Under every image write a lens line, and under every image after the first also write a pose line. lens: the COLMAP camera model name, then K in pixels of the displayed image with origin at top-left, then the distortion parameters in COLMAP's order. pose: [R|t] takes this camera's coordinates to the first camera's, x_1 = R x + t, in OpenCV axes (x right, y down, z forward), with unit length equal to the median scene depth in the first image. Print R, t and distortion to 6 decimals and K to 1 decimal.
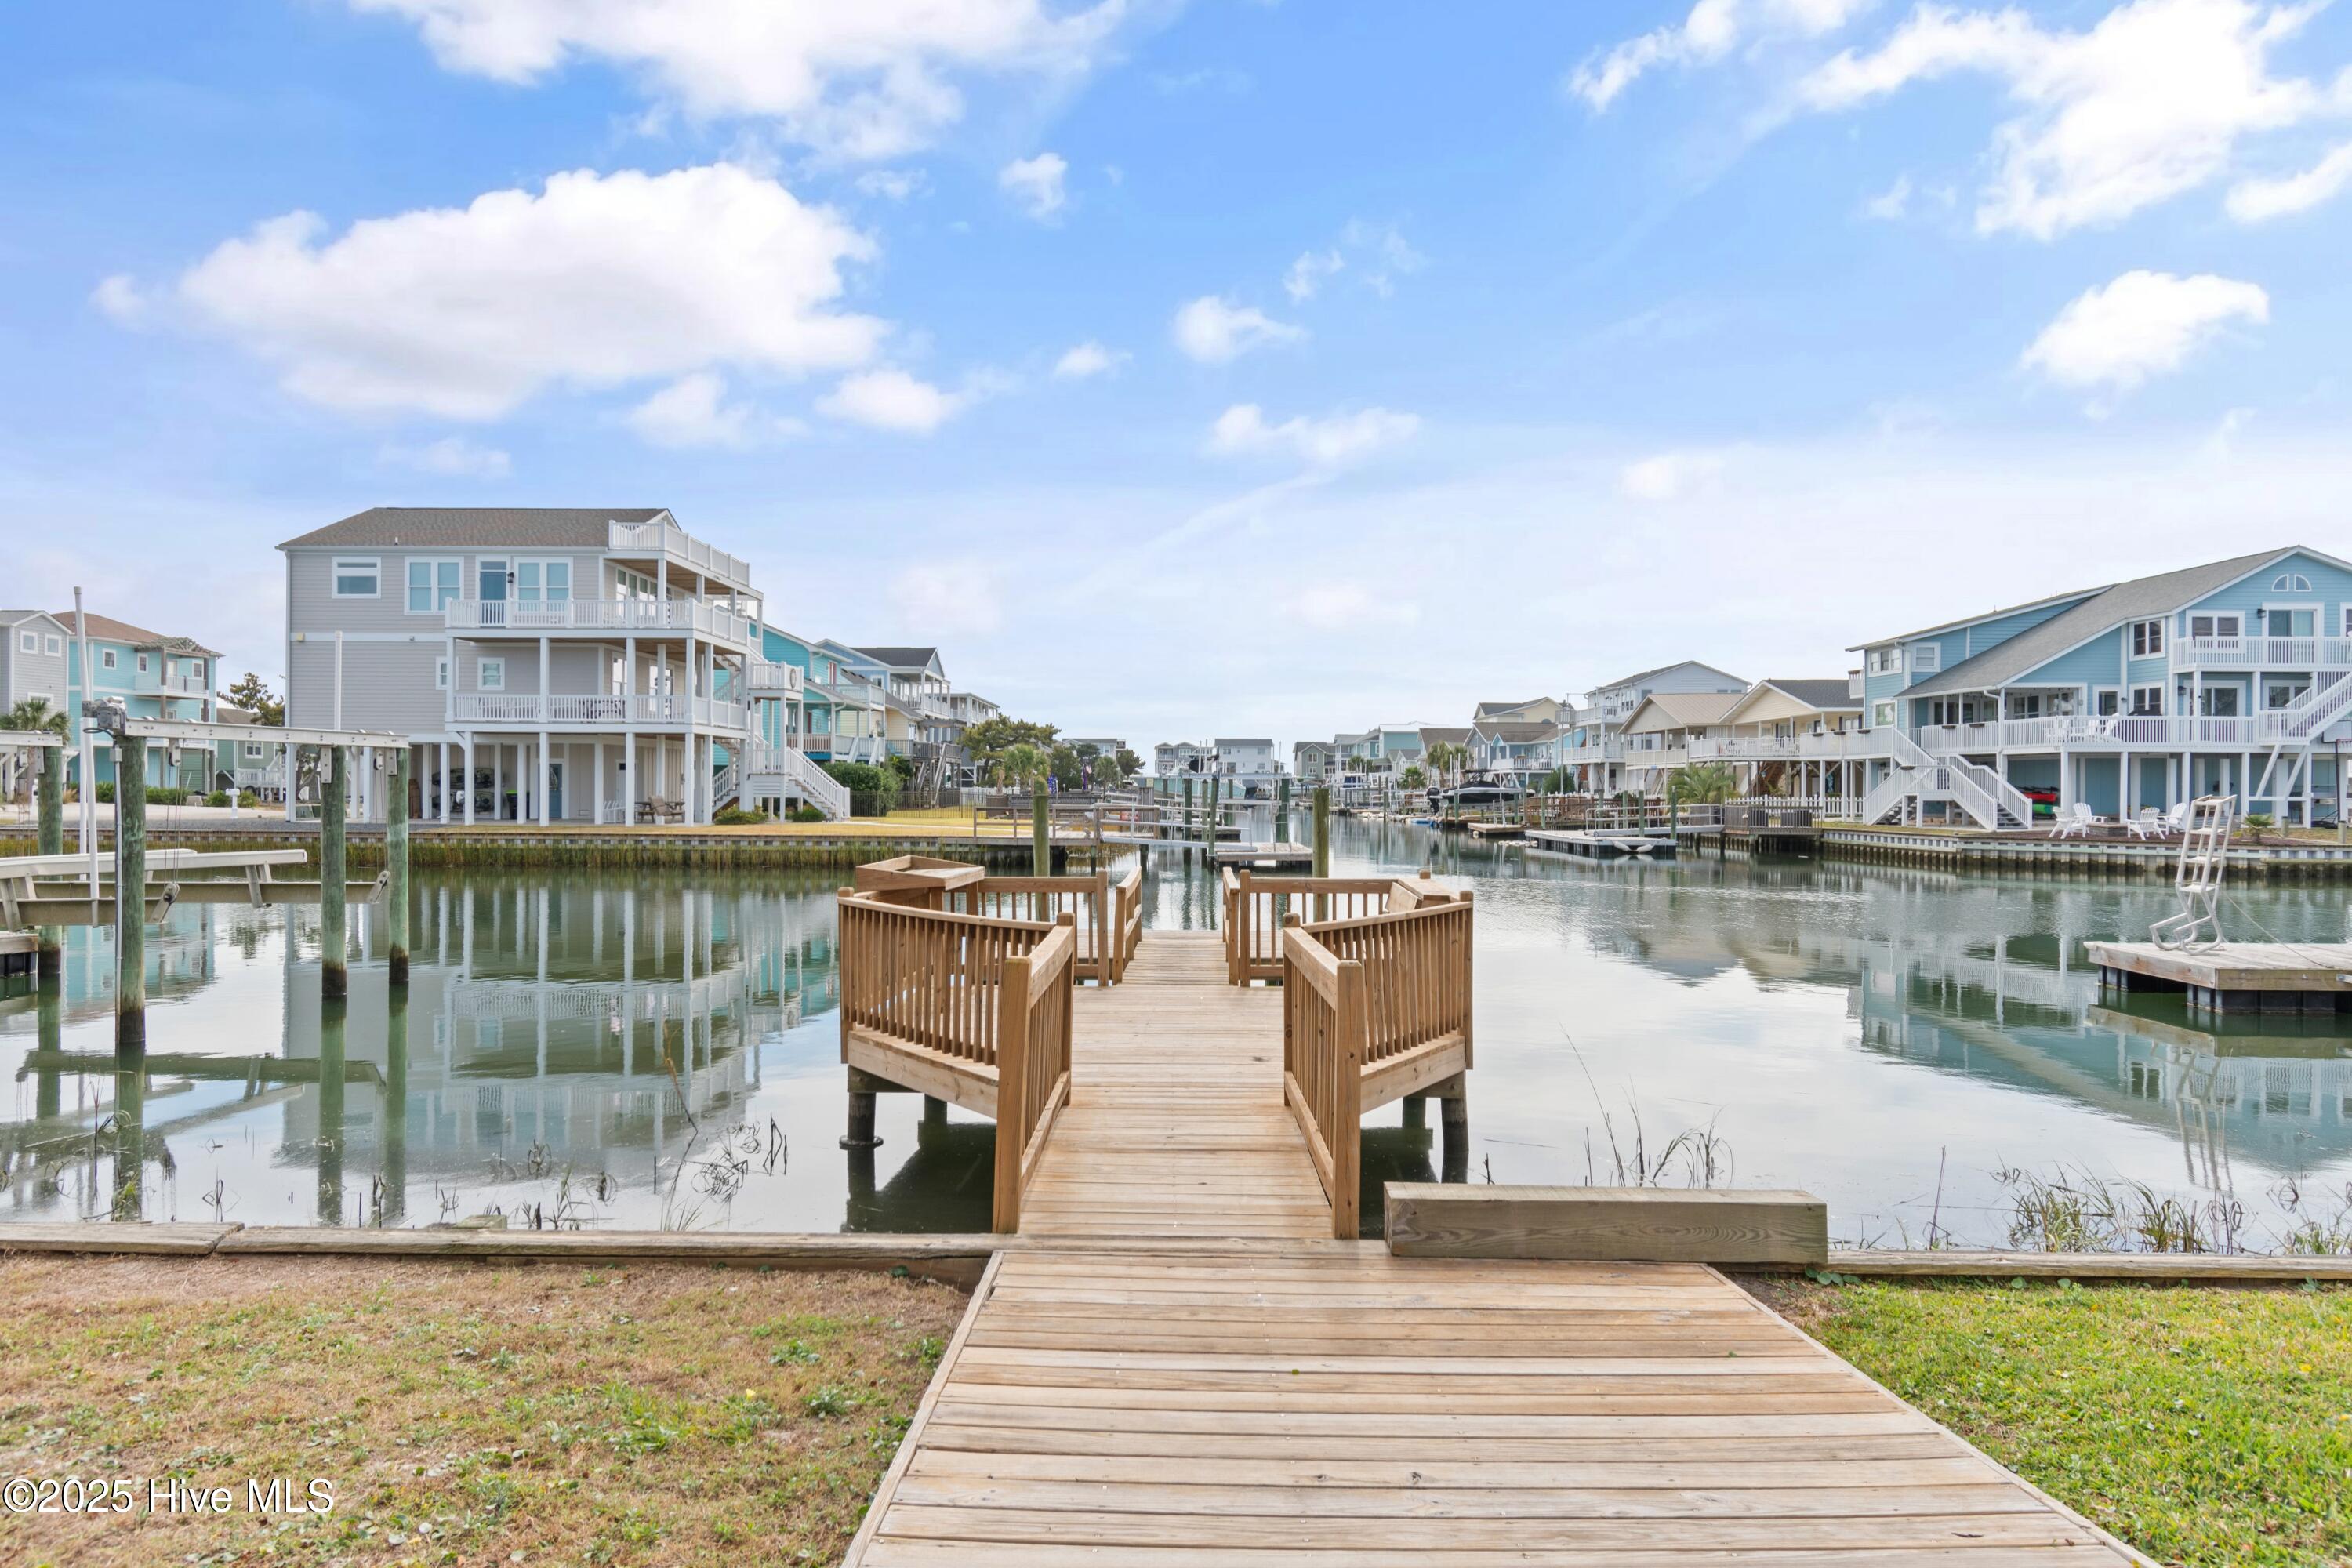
lens RADIAL K [[1390.7, 0, 1176.0], [0, 1390.7, 784.0], [0, 0, 1]] dist [0.000798, 0.000221]
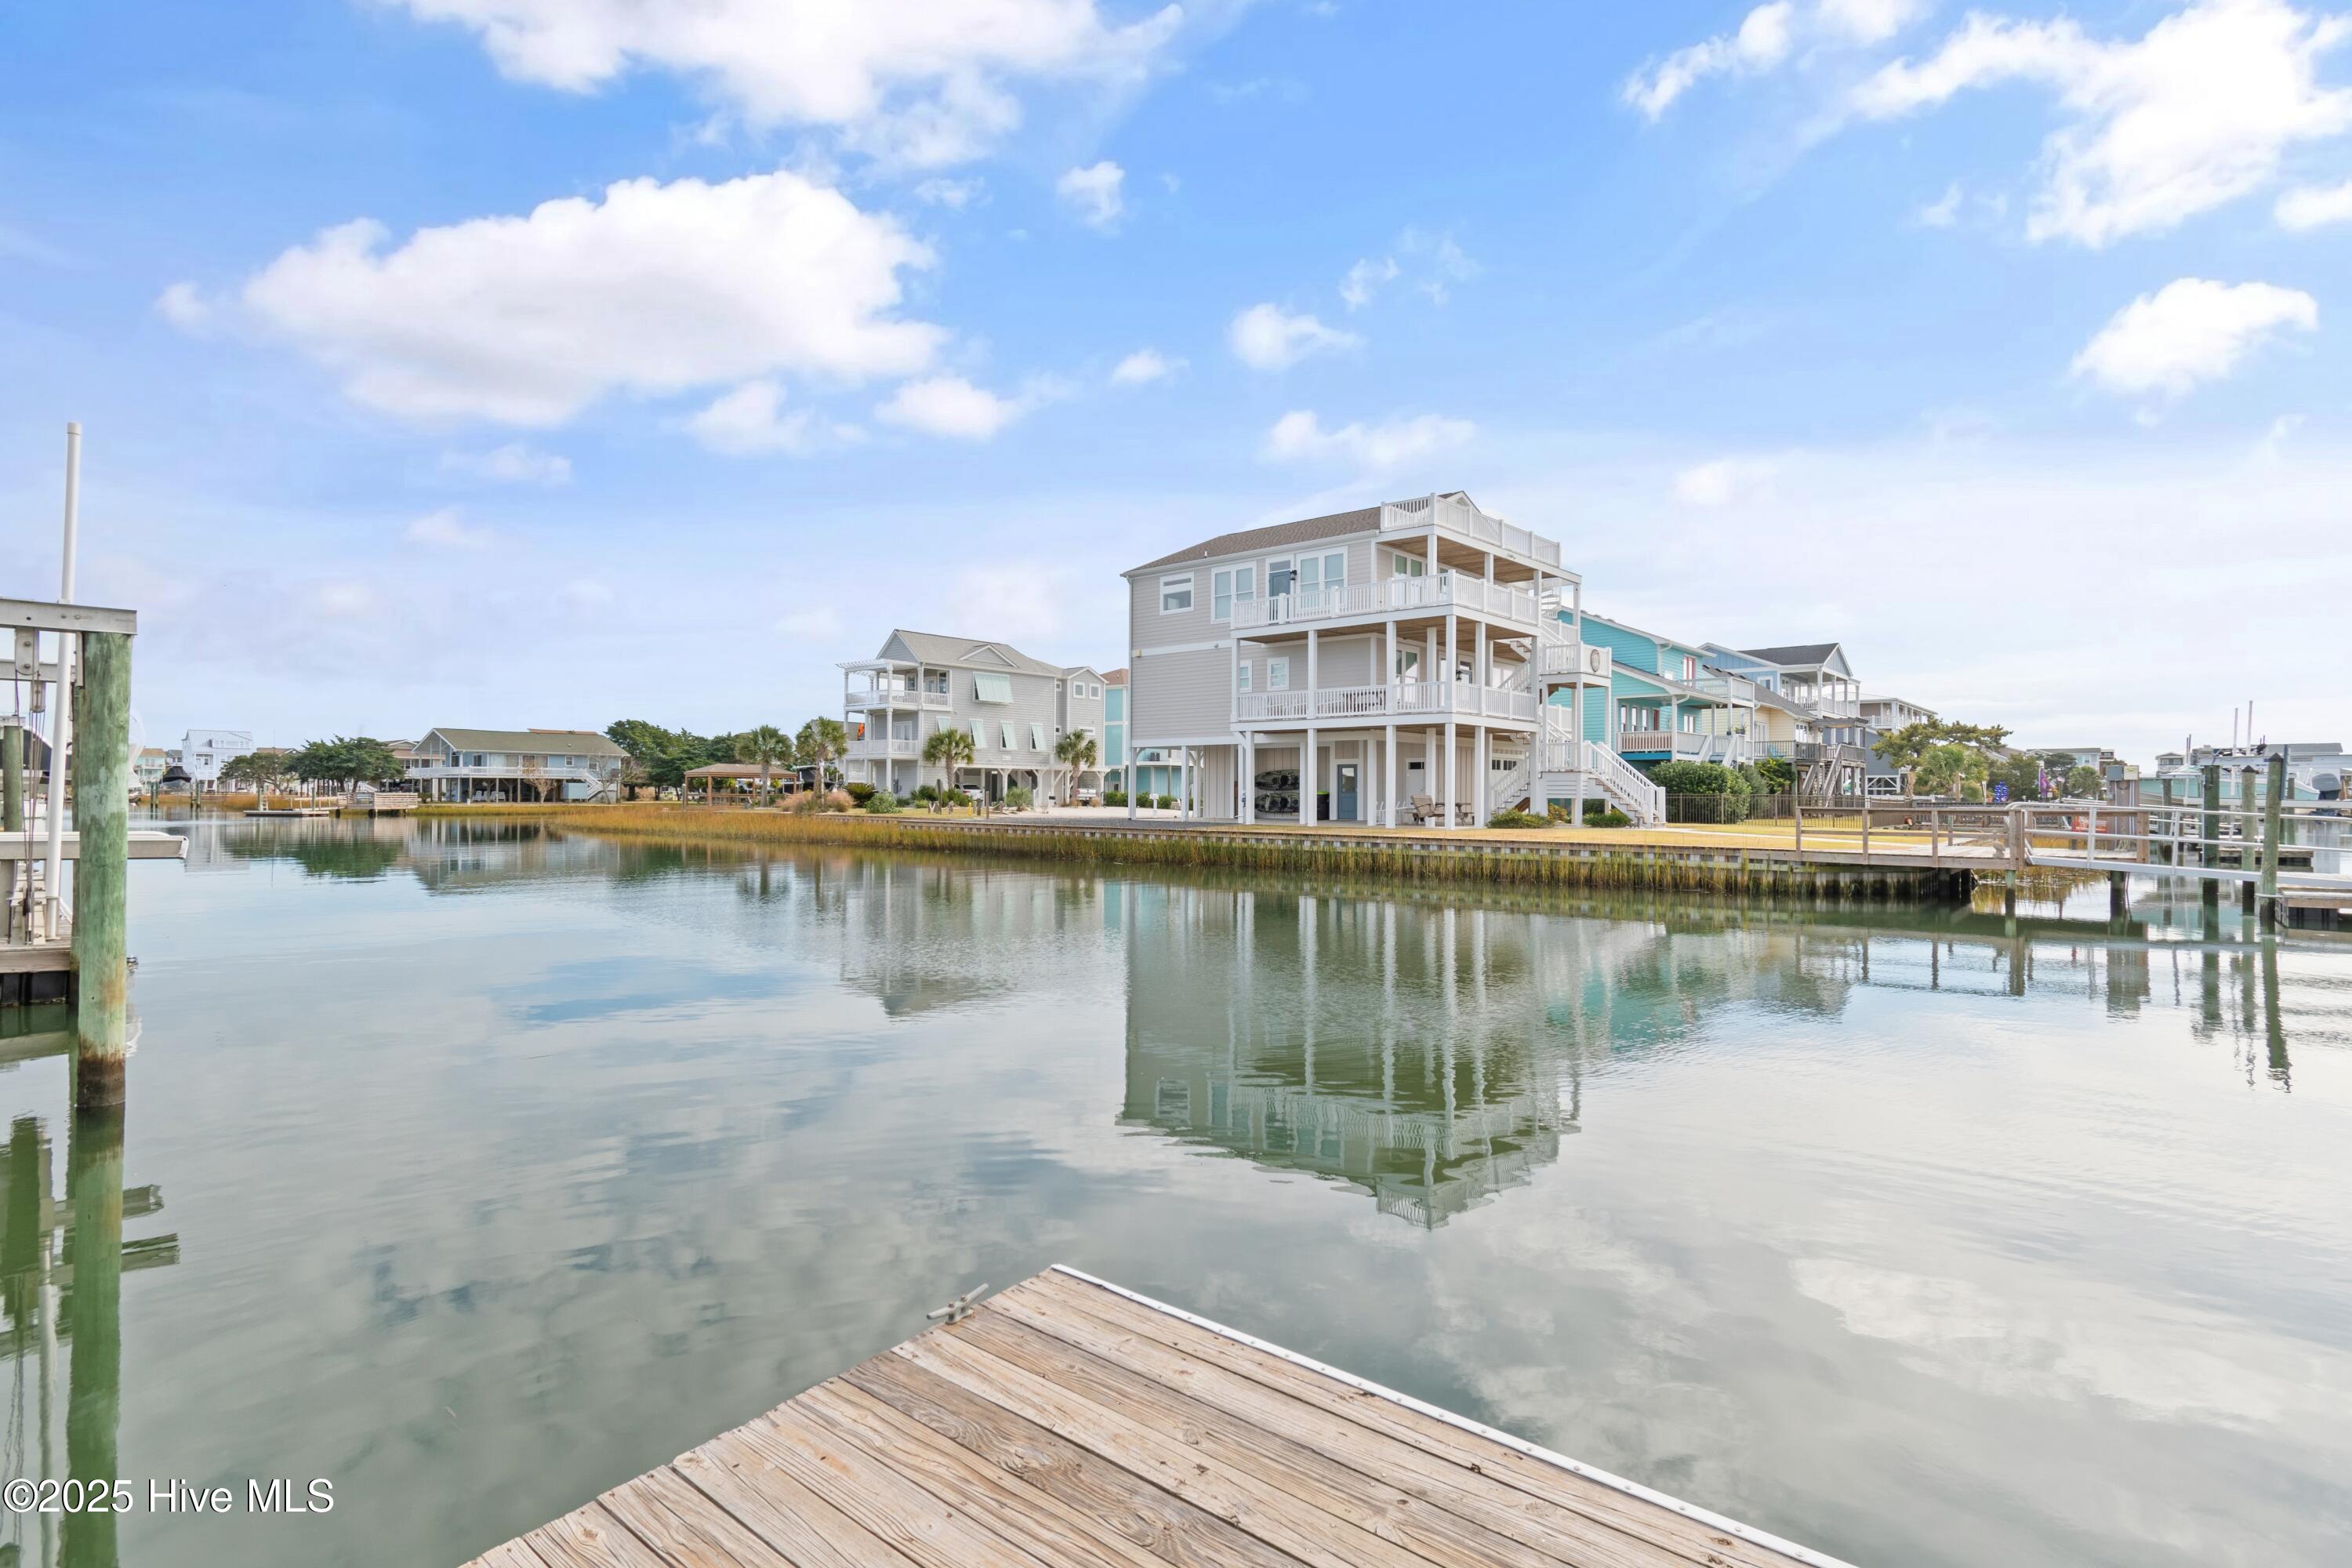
lens RADIAL K [[1177.2, 0, 1176.0], [0, 1177.2, 784.0], [0, 0, 1]] dist [0.003014, 0.000823]
pose [[0.758775, -0.009559, -0.651282, 0.001857], [0.000727, 0.999904, -0.013829, 0.011204], [0.651352, 0.010020, 0.758709, 0.307909]]
